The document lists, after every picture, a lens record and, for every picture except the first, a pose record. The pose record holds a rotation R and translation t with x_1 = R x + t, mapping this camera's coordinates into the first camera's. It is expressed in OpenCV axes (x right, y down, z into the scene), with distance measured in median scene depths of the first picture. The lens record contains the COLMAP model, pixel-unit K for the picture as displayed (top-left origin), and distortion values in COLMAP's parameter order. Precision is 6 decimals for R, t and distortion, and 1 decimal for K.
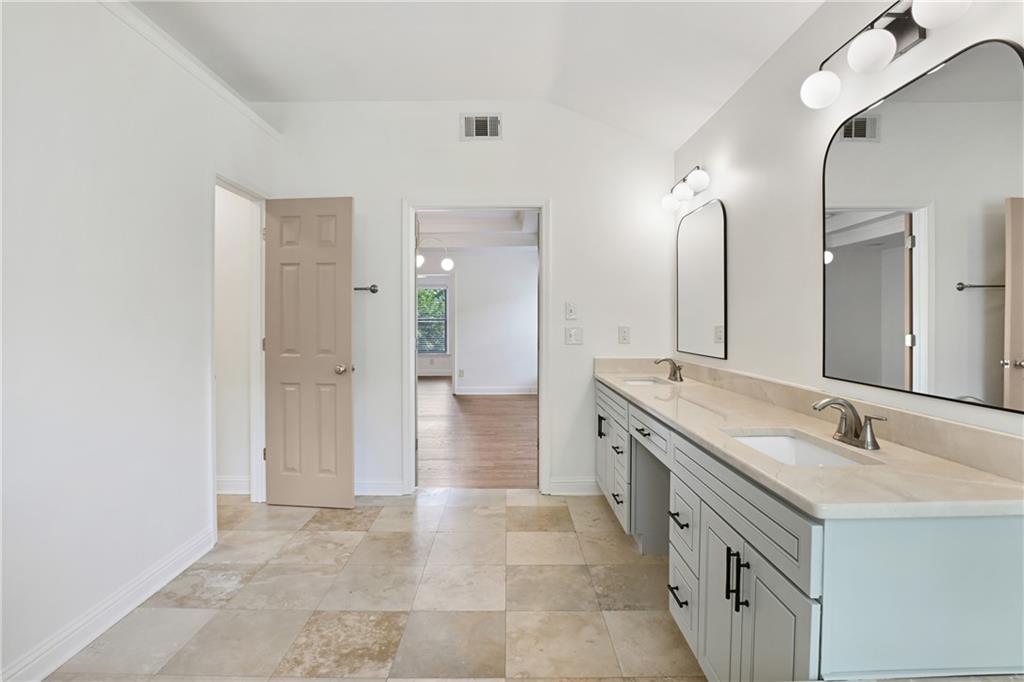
lens RADIAL K [[504.1, 0, 507.6], [0, 504.1, 345.2], [0, 0, 1]] dist [-0.045758, 0.021433]
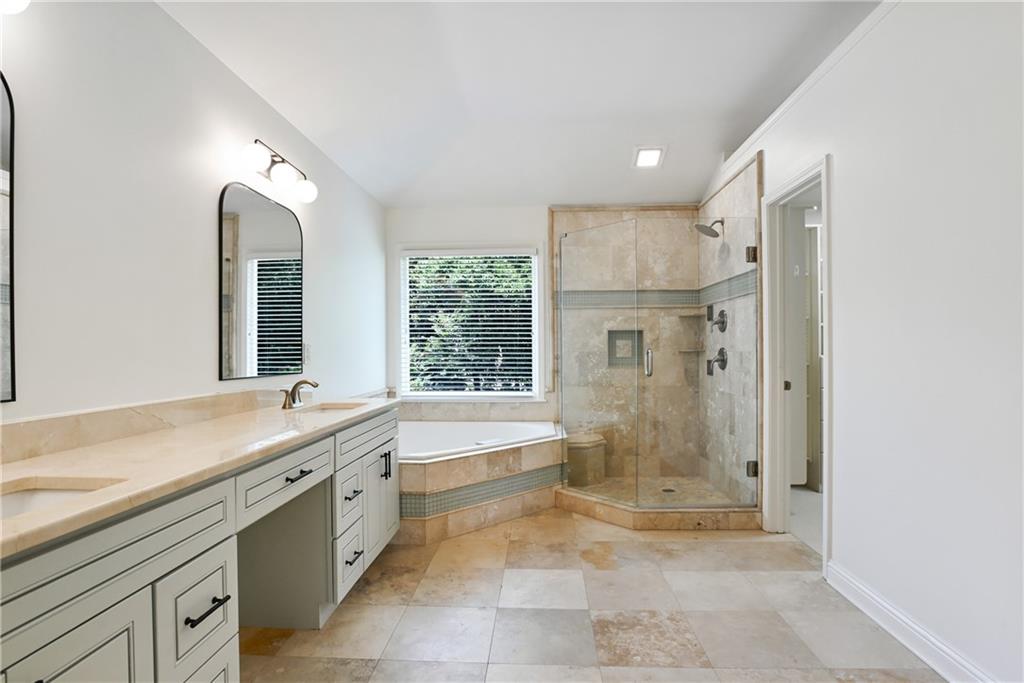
lens RADIAL K [[504.1, 0, 507.6], [0, 504.1, 345.7], [0, 0, 1]] dist [-0.045758, 0.021433]
pose [[-0.997761, 0.007842, 0.066418, -0.107807], [0.010550, 0.999124, 0.040507, -0.054630], [-0.066042, 0.041117, -0.996969, 1.987969]]
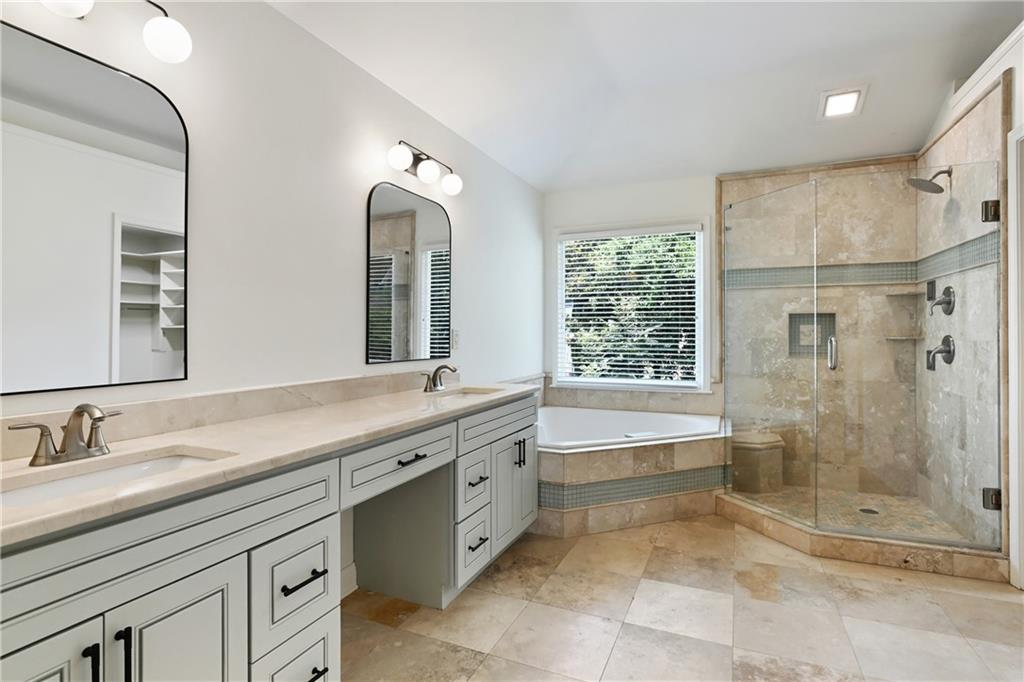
lens RADIAL K [[500.1, 0, 510.4], [0, 500.1, 326.4], [0, 0, 1]] dist [-0.028566, 0.008633]
pose [[-0.909064, 0.008719, 0.416564, -0.223422], [0.023191, 0.999290, 0.029694, -0.059044], [-0.416010, 0.036654, -0.908621, 1.886189]]
